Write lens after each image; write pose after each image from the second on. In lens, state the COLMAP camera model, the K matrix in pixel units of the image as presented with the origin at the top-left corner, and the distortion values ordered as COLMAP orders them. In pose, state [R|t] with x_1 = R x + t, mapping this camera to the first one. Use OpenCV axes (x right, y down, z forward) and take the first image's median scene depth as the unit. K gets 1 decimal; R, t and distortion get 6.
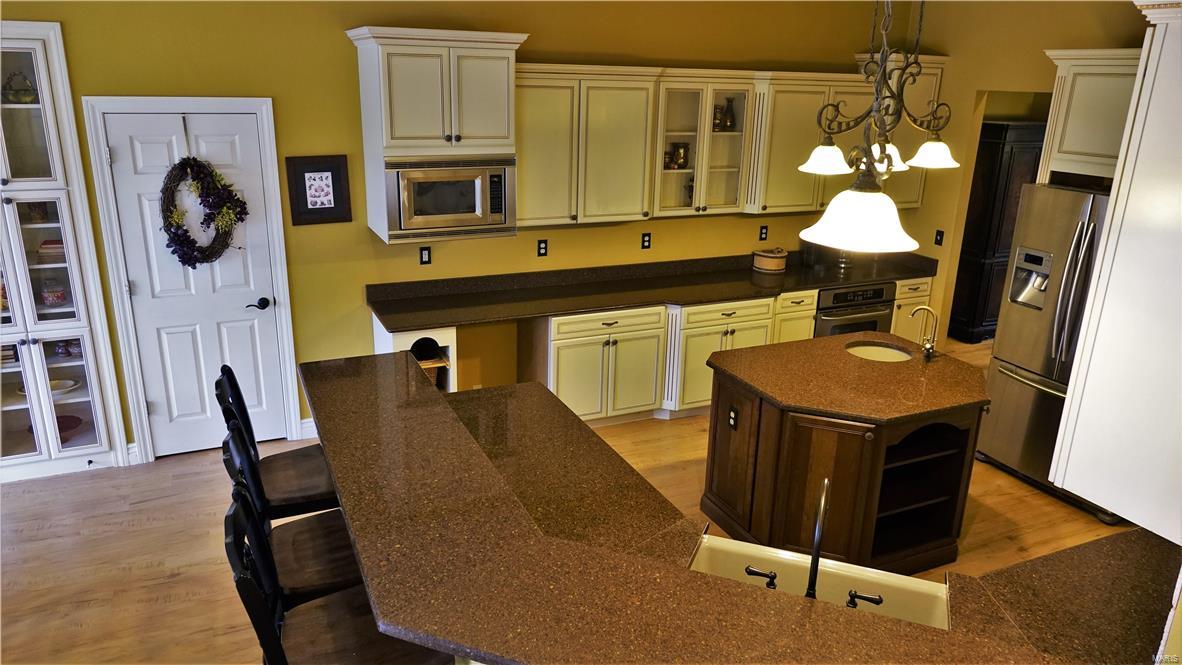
lens RADIAL K [[810.0, 0, 585.4], [0, 810.0, 333.9], [0, 0, 1]] dist [0.000989, -0.004601]
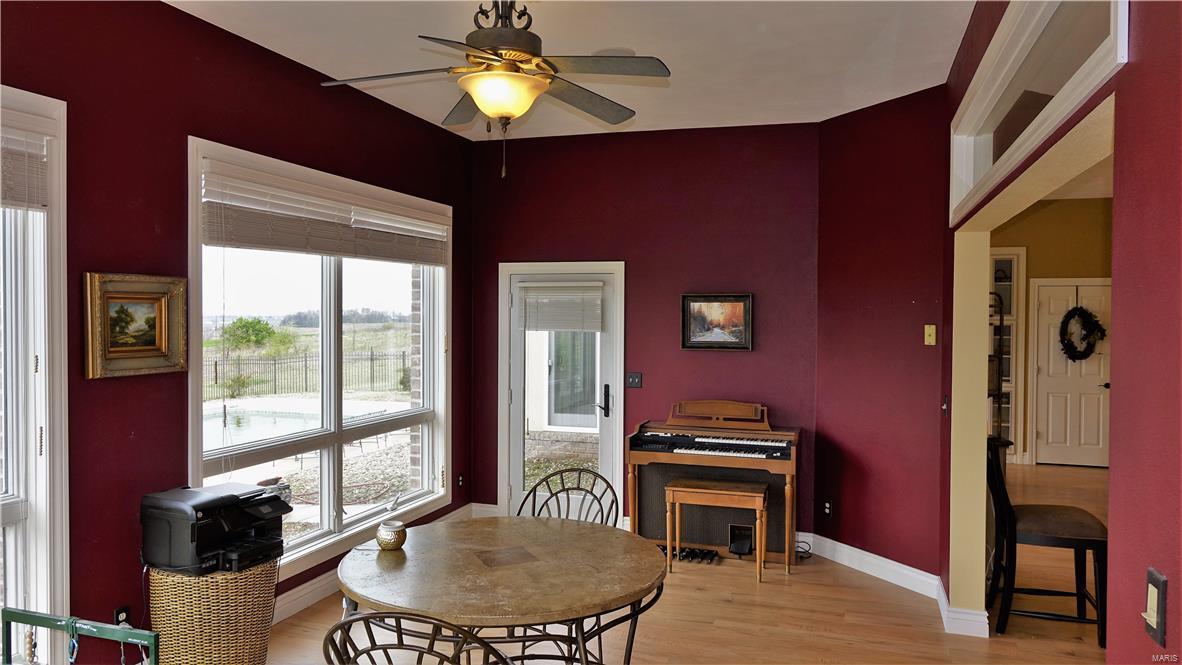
lens RADIAL K [[810.0, 0, 592.7], [0, 810.0, 331.1], [0, 0, 1]] dist [0.000989, -0.004601]
pose [[0.735923, -0.007140, -0.677028, -0.013392], [-0.191705, 0.956828, -0.218472, 0.468293], [0.649359, 0.290568, 0.702782, -1.081227]]
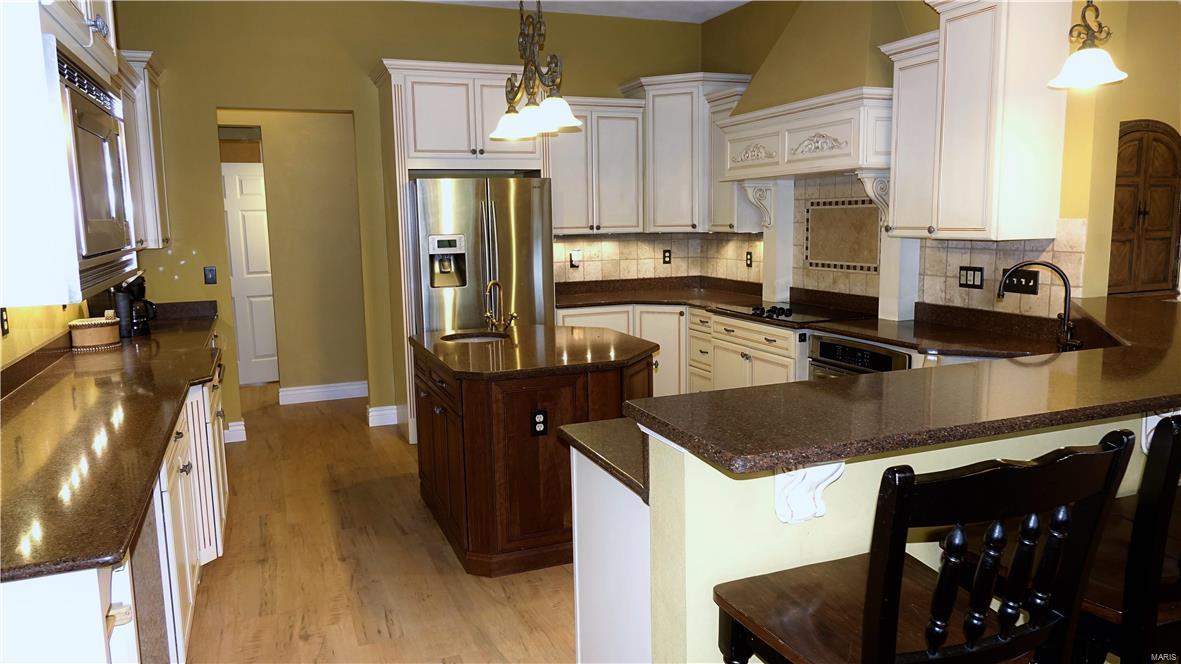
lens RADIAL K [[809.3, 0, 592.5], [0, 809.3, 326.4], [0, 0, 1]] dist [0.000989, -0.004601]
pose [[0.046893, -0.161264, 0.985797, -0.517356], [0.323953, 0.935997, 0.137707, -0.070853], [-0.944910, 0.312894, 0.096134, 0.708473]]
